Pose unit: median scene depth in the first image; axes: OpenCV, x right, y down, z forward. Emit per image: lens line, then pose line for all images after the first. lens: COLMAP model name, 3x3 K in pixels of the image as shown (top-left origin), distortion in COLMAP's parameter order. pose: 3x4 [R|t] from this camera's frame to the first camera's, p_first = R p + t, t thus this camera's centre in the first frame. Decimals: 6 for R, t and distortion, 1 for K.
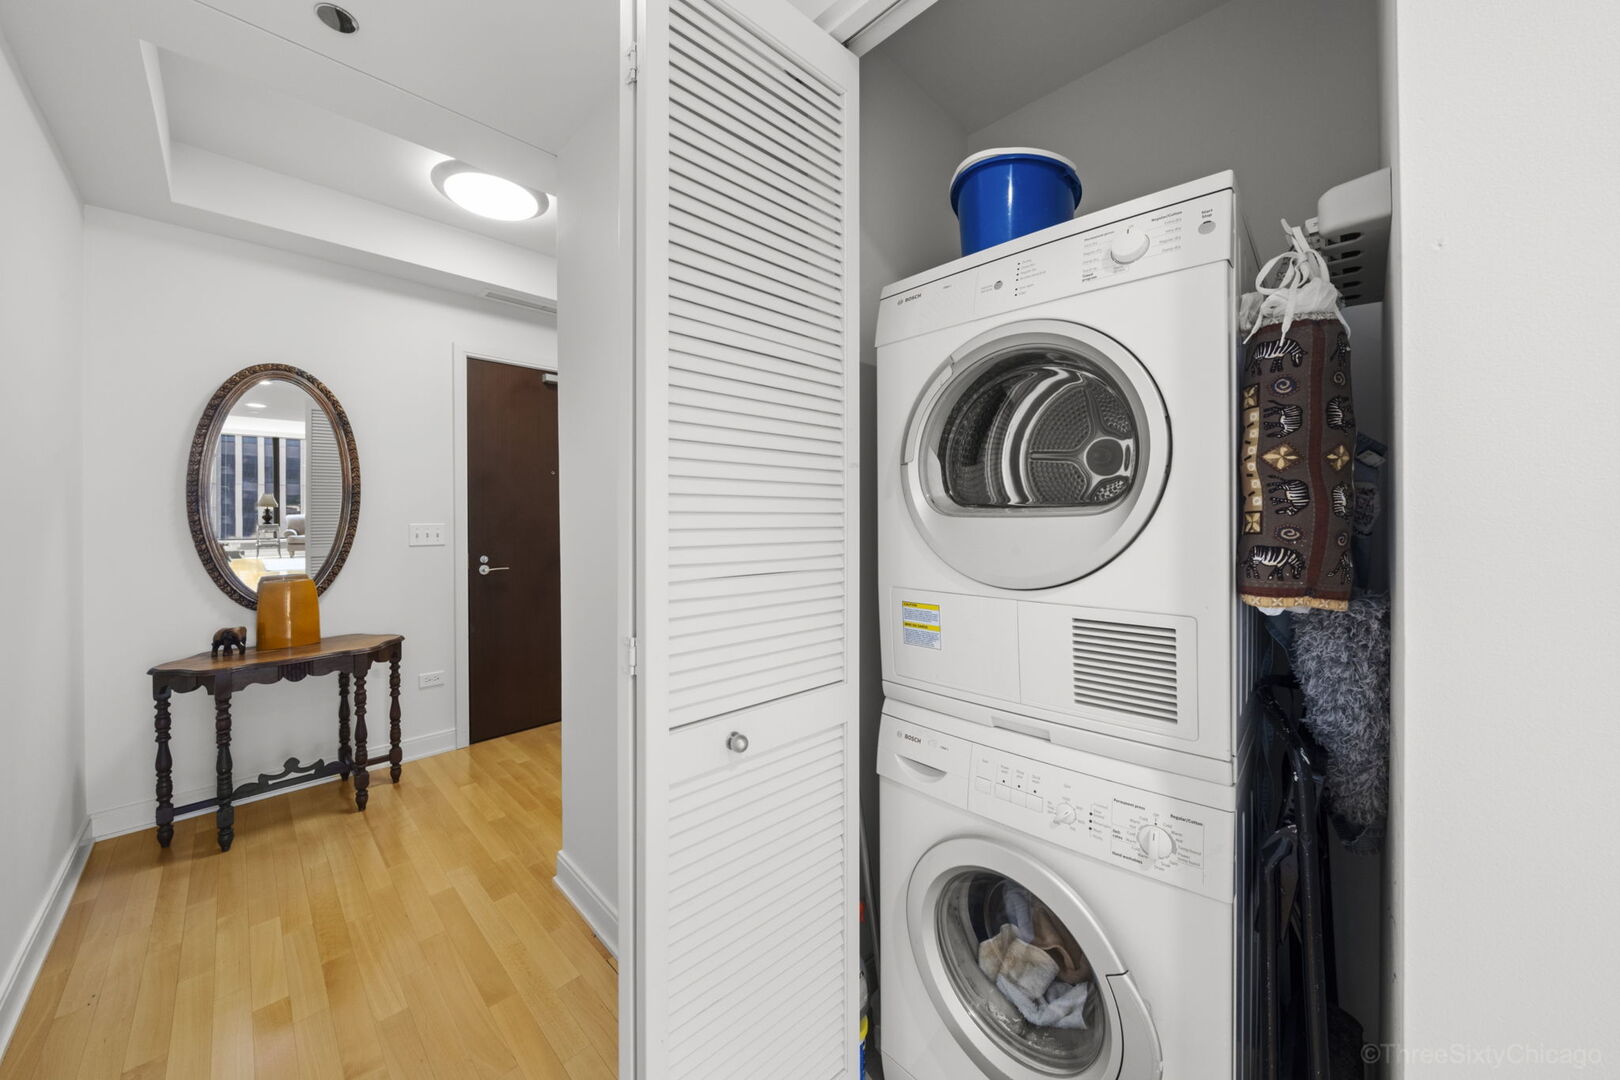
lens RADIAL K [[592.0, 0, 830.5], [0, 592.0, 516.8], [0, 0, 1]] dist [0.000756, 0.000146]
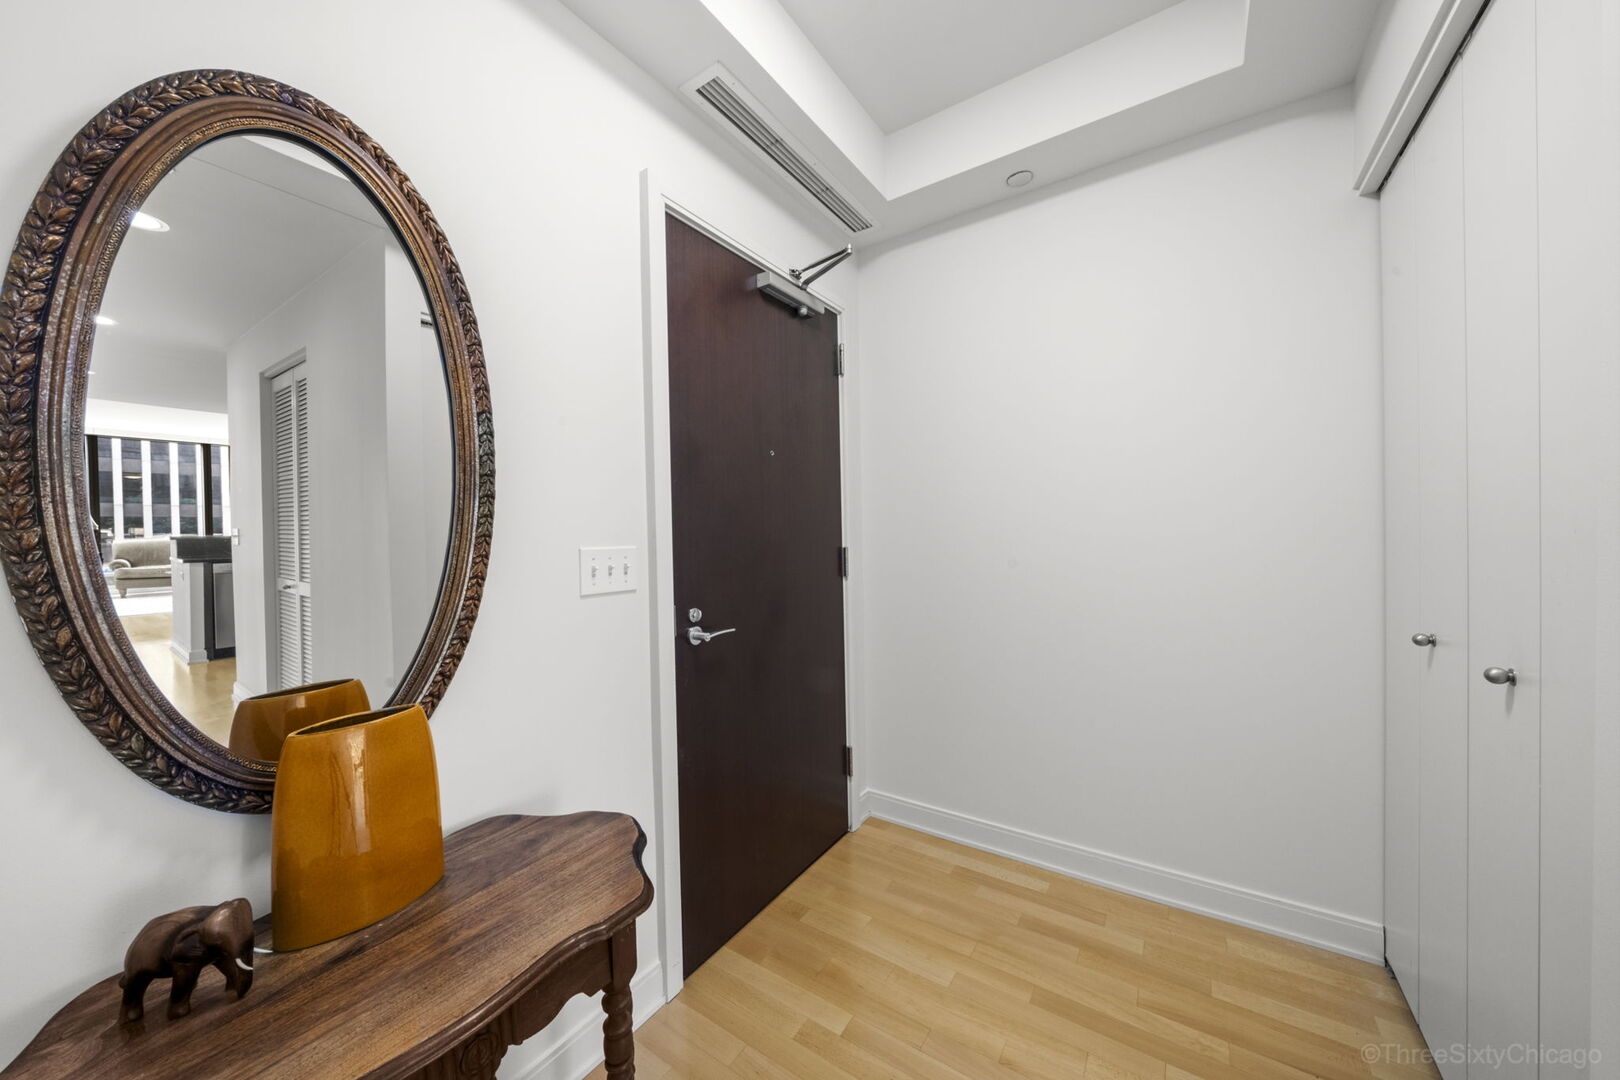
lens RADIAL K [[557.2, 0, 813.4], [0, 557.2, 542.0], [0, 0, 1]] dist [-0.006197, 0.000381]
pose [[0.982656, -0.014986, 0.184829, -0.667235], [0.012441, 0.999811, 0.014923, 0.004112], [-0.185018, -0.012365, 0.982657, 0.596088]]
